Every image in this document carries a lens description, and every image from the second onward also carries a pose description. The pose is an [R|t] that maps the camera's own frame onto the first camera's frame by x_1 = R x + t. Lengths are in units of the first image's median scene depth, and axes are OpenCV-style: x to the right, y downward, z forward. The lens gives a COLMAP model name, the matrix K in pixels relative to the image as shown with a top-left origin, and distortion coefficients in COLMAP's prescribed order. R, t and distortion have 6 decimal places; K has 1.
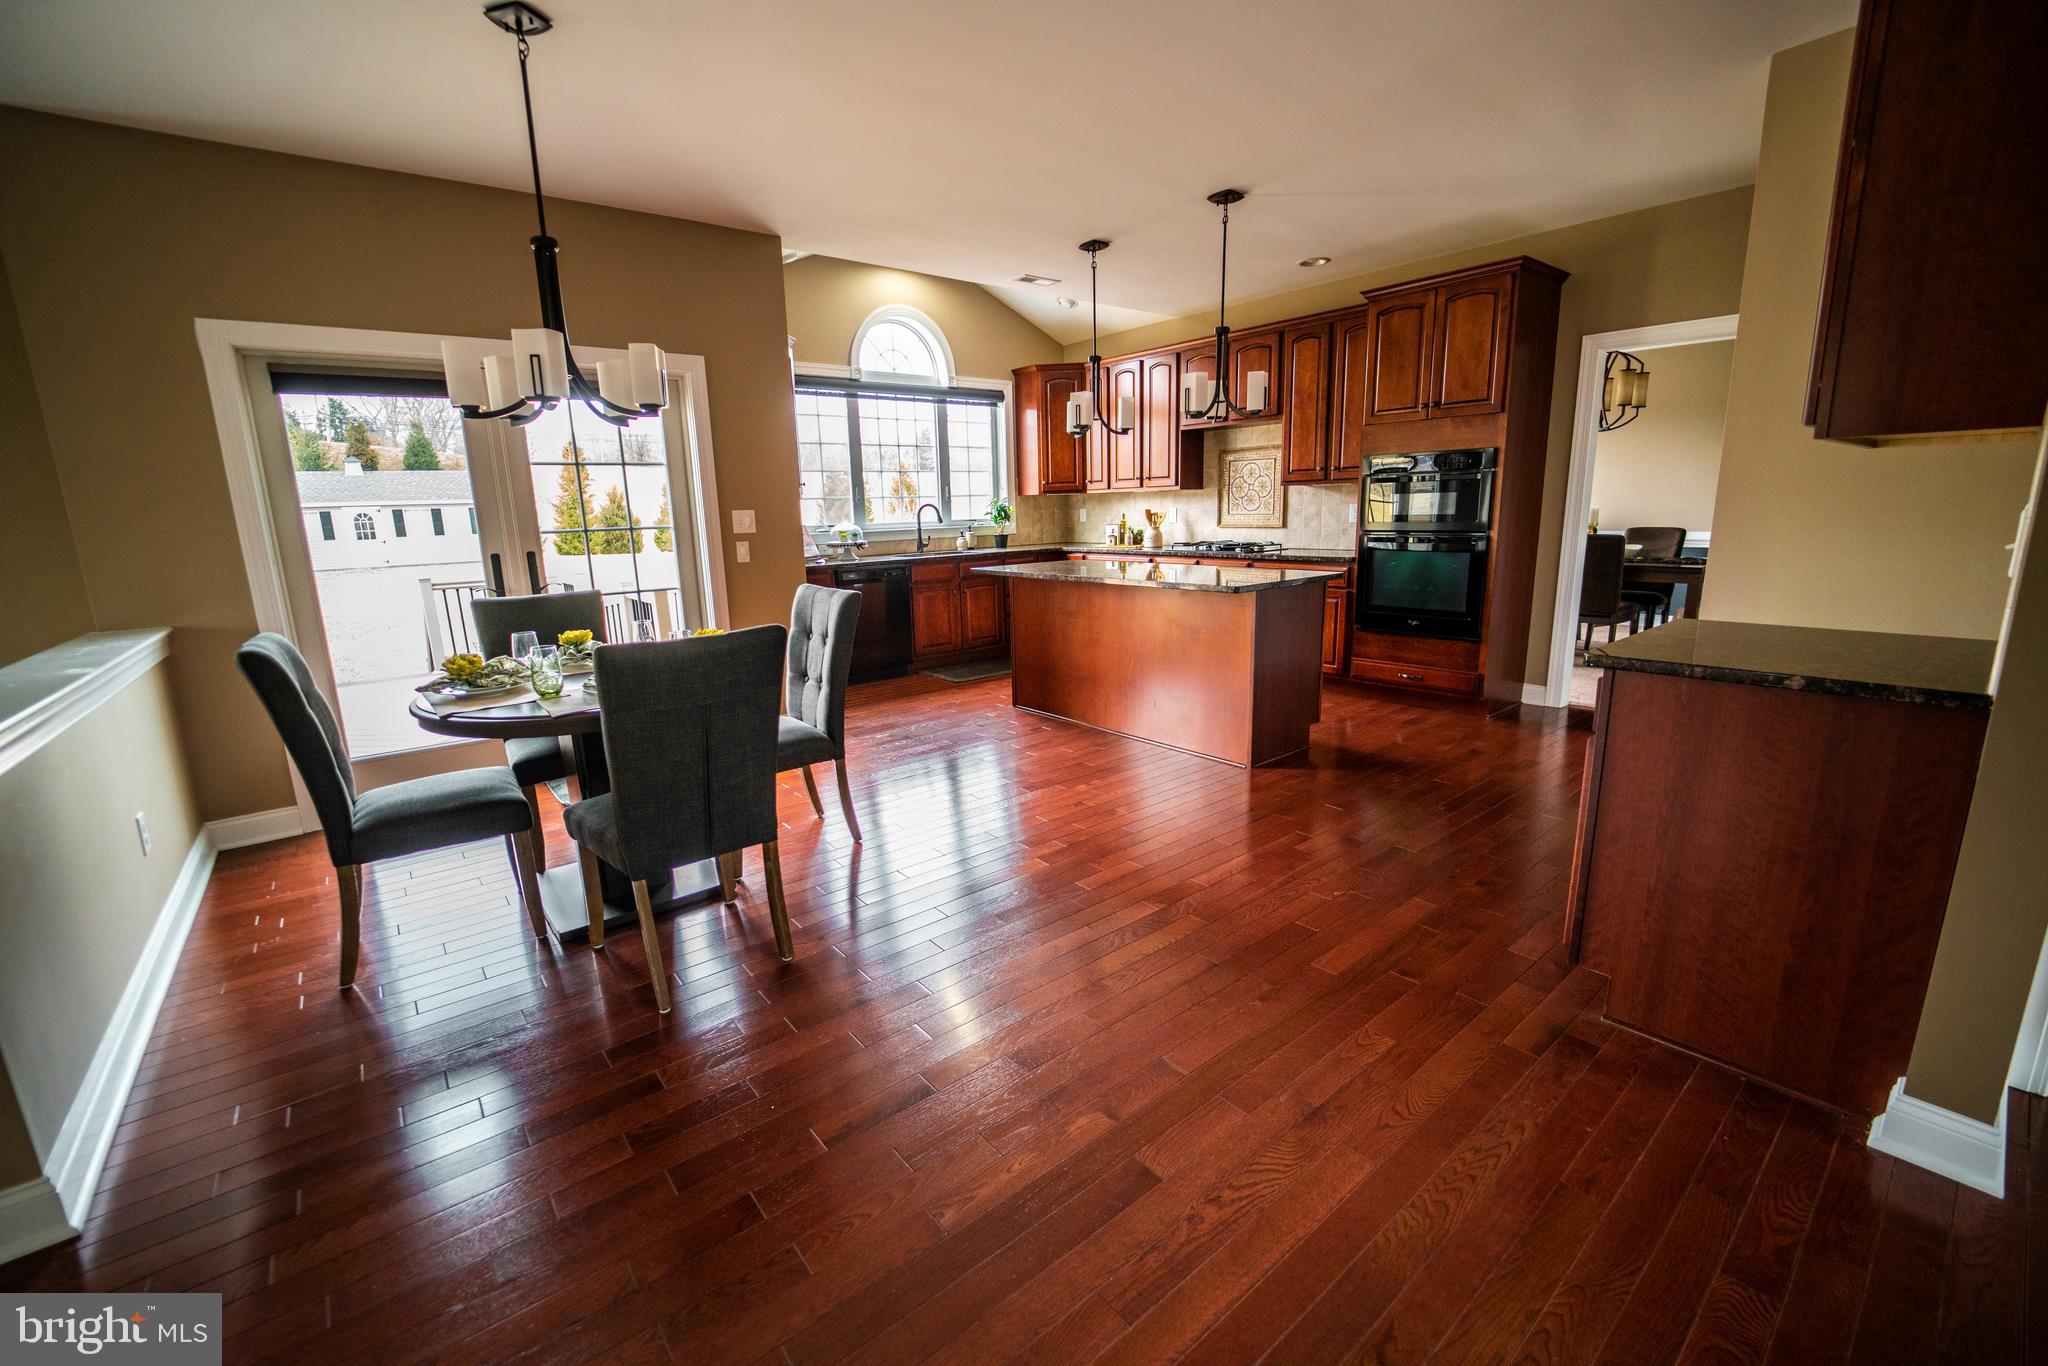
lens RADIAL K [[828.4, 0, 1021.5], [0, 828.4, 684.8], [0, 0, 1]] dist [-0.020596, -0.000721]
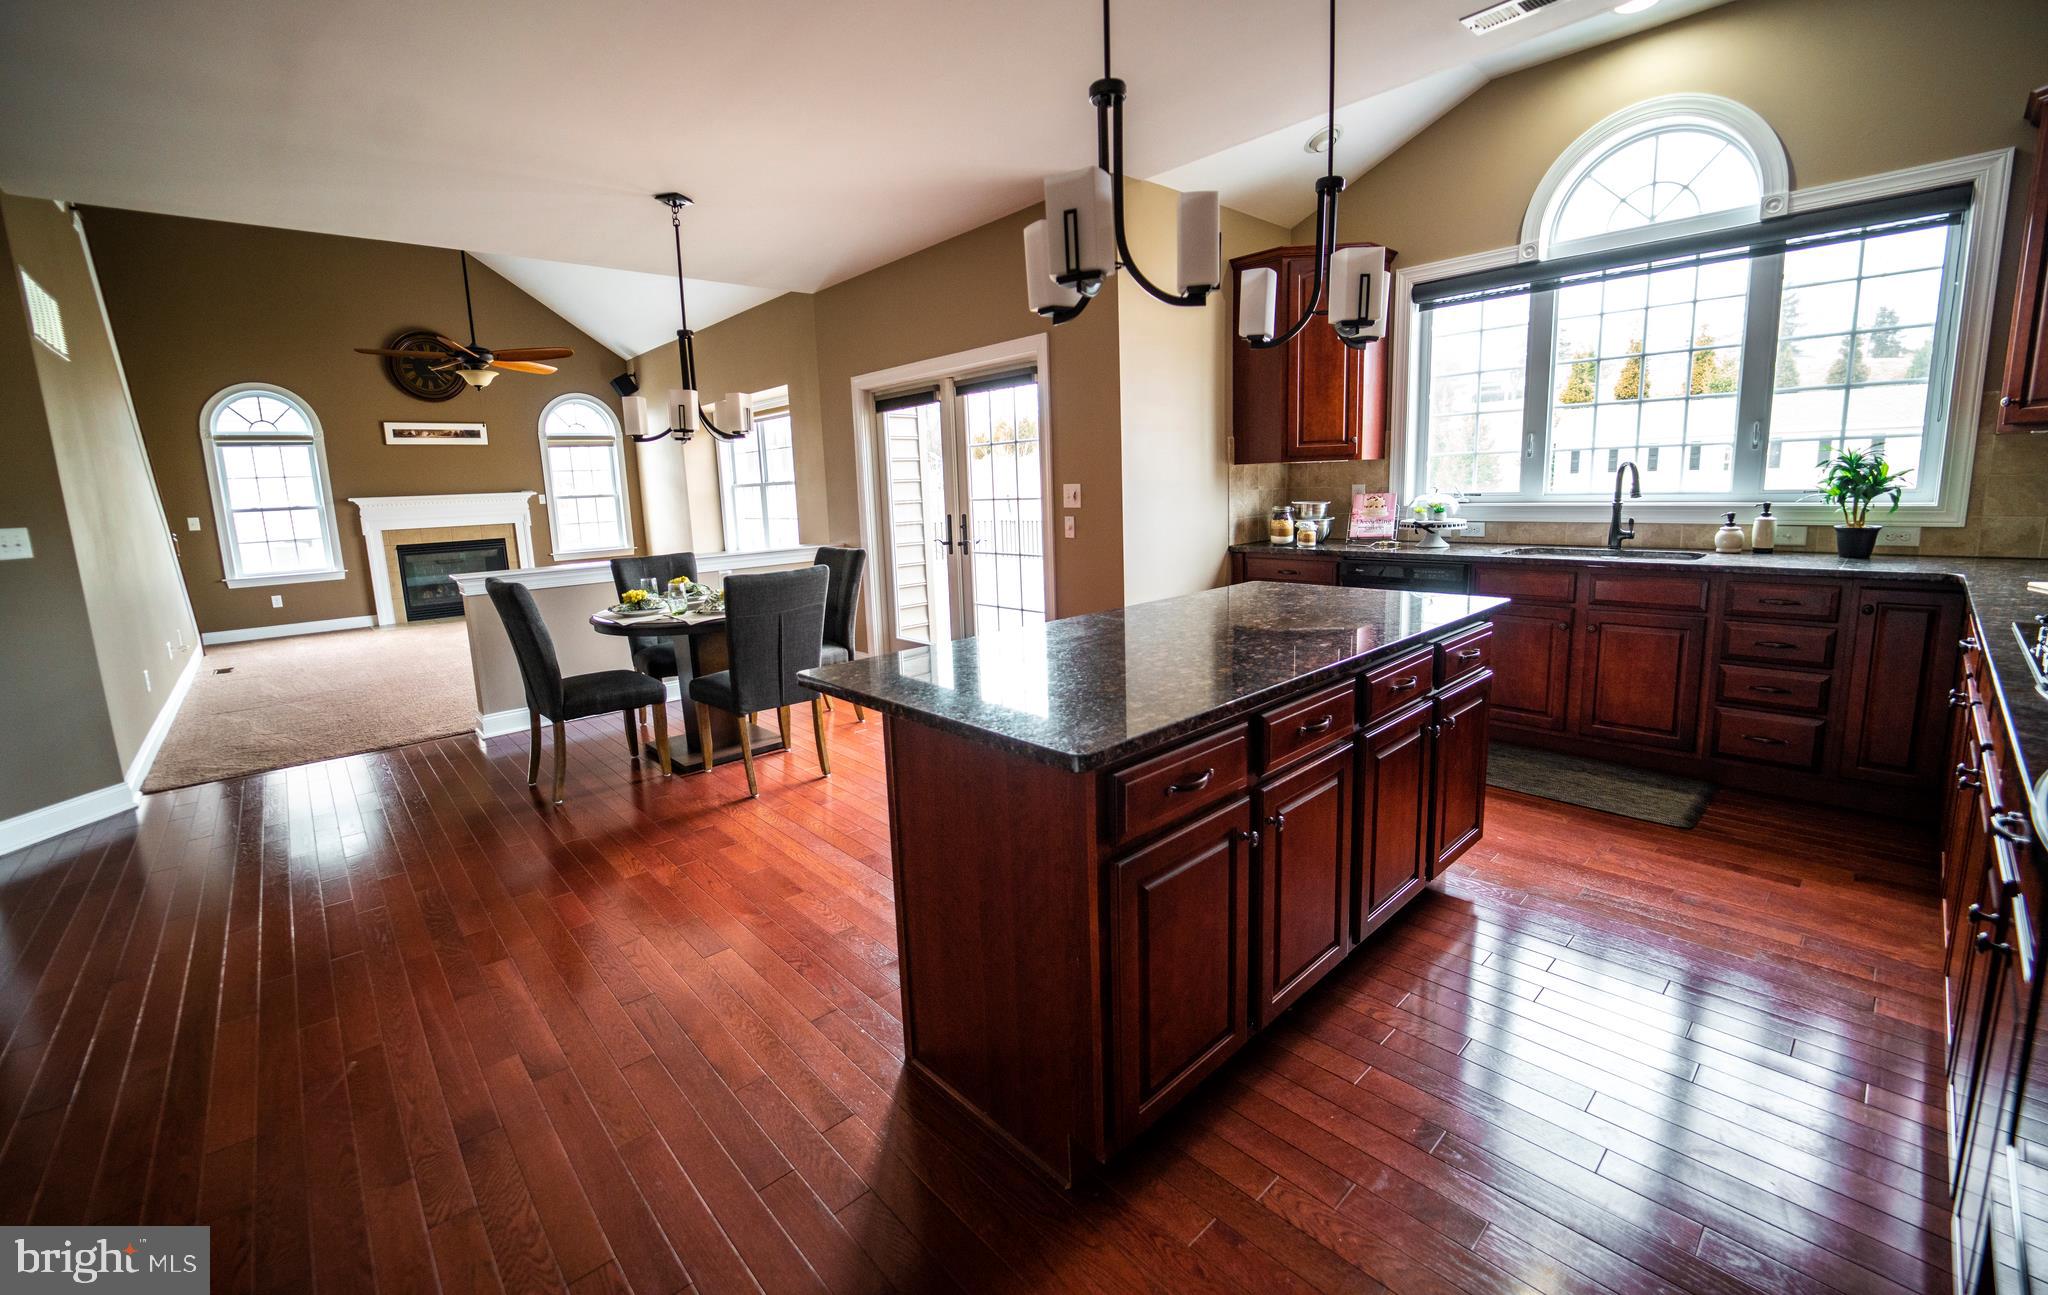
lens RADIAL K [[834.0, 0, 1019.8], [0, 834.0, 619.1], [0, 0, 1]] dist [-0.019796, -0.001102]
pose [[0.054567, 0.189772, -0.980311, 0.421492], [-0.174430, 0.968489, 0.177774, -0.146603], [0.983156, 0.161295, 0.085949, 0.586520]]
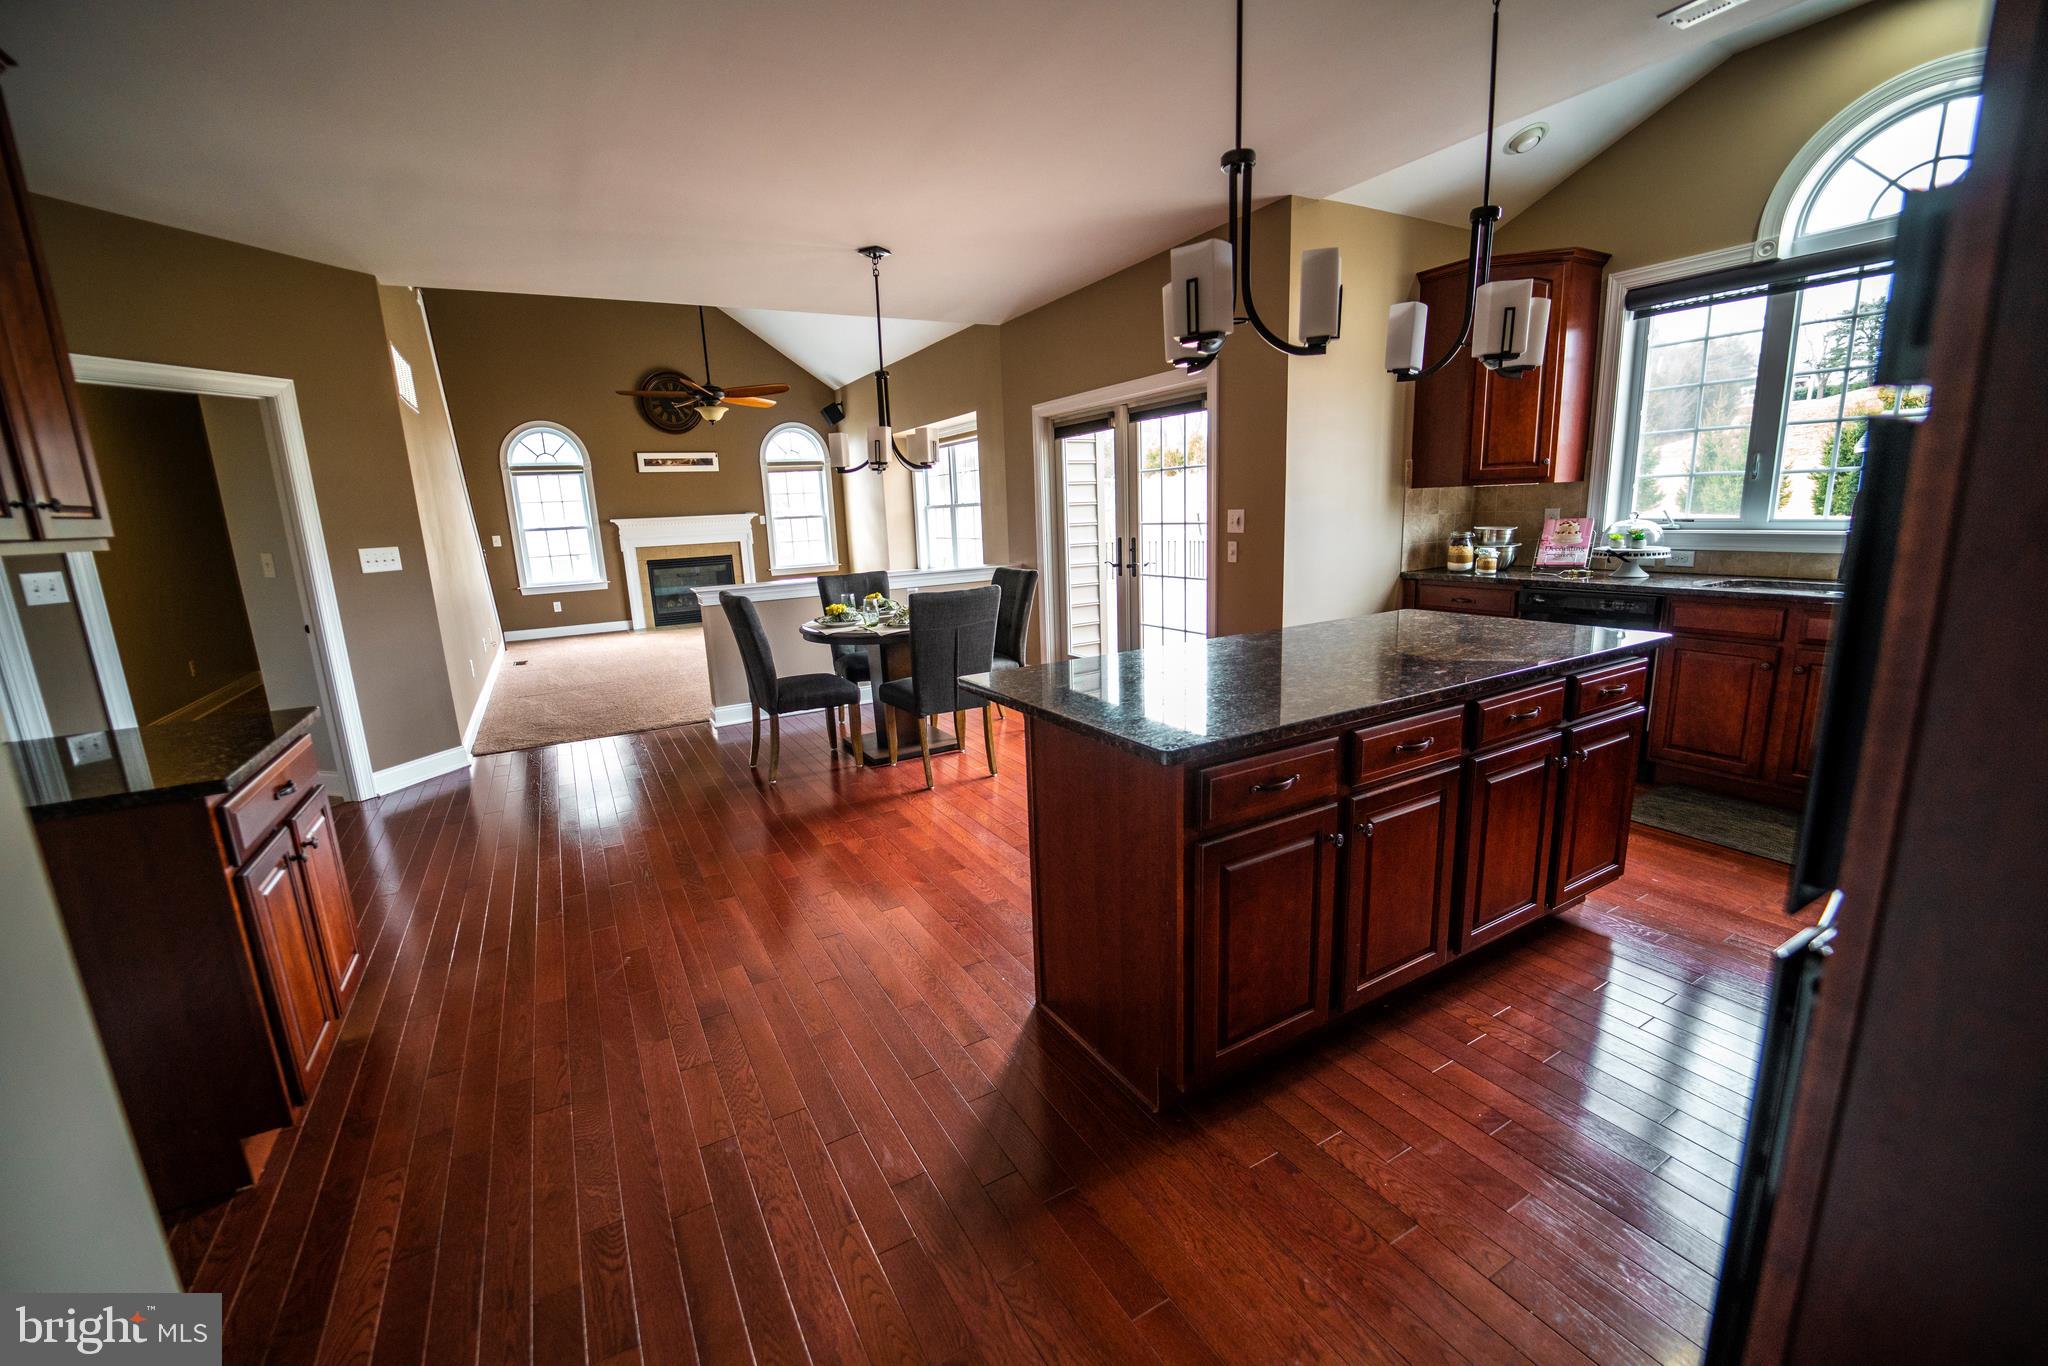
lens RADIAL K [[828.4, 0, 1020.2], [0, 828.4, 688.7], [0, 0, 1]] dist [-0.020596, -0.000721]
pose [[-0.166193, 0.246881, -0.954688, 0.459623], [-0.160494, 0.948471, 0.273212, -0.156753], [0.972945, 0.198627, -0.118007, 0.603512]]
